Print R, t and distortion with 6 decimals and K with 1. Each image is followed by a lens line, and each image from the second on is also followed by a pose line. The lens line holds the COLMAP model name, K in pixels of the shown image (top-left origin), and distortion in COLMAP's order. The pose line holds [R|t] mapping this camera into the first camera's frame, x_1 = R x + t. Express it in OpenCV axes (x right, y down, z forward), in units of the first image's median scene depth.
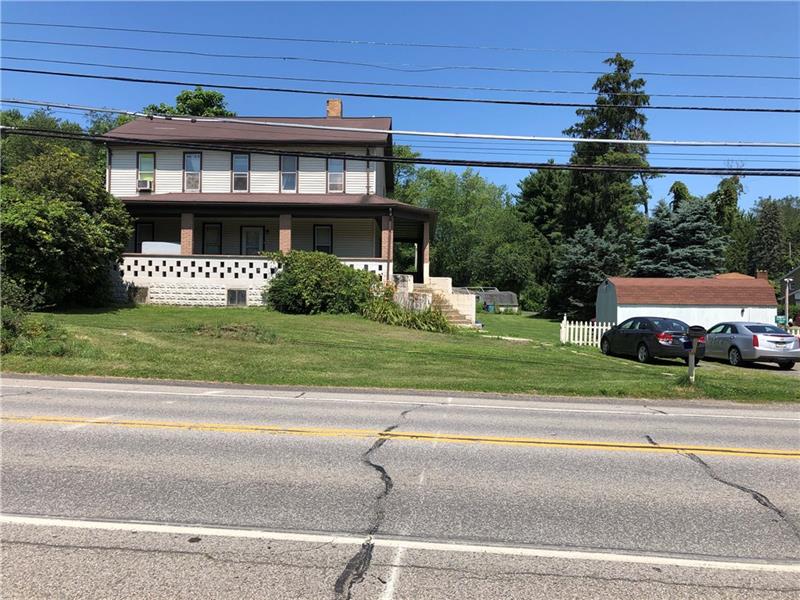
lens RADIAL K [[654.0, 0, 394.5], [0, 654.0, 300.3], [0, 0, 1]] dist [0.040416, -0.043839]
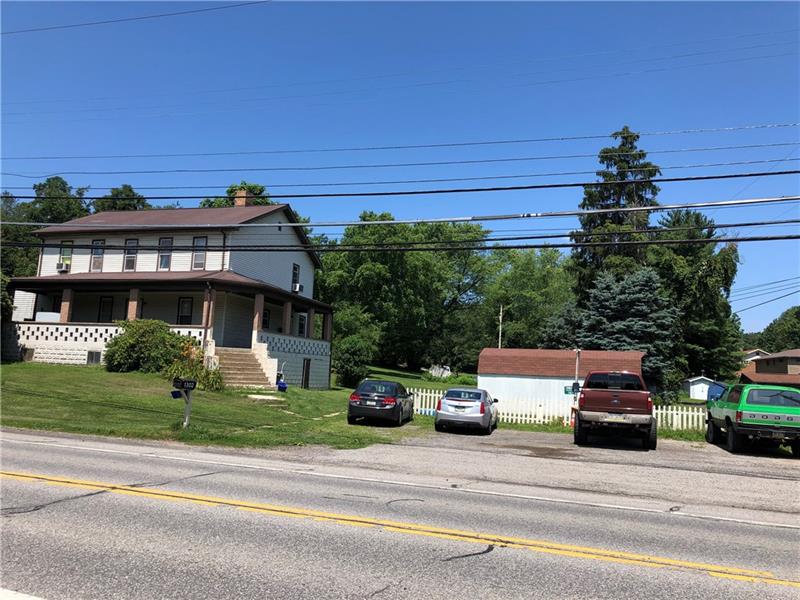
lens RADIAL K [[654.0, 0, 405.6], [0, 654.0, 301.4], [0, 0, 1]] dist [0.040416, -0.043839]
pose [[0.965010, -0.005369, -0.262157, 0.568132], [-0.024882, 0.993404, -0.111935, 0.012255], [0.261029, 0.114541, 0.958511, -0.015439]]
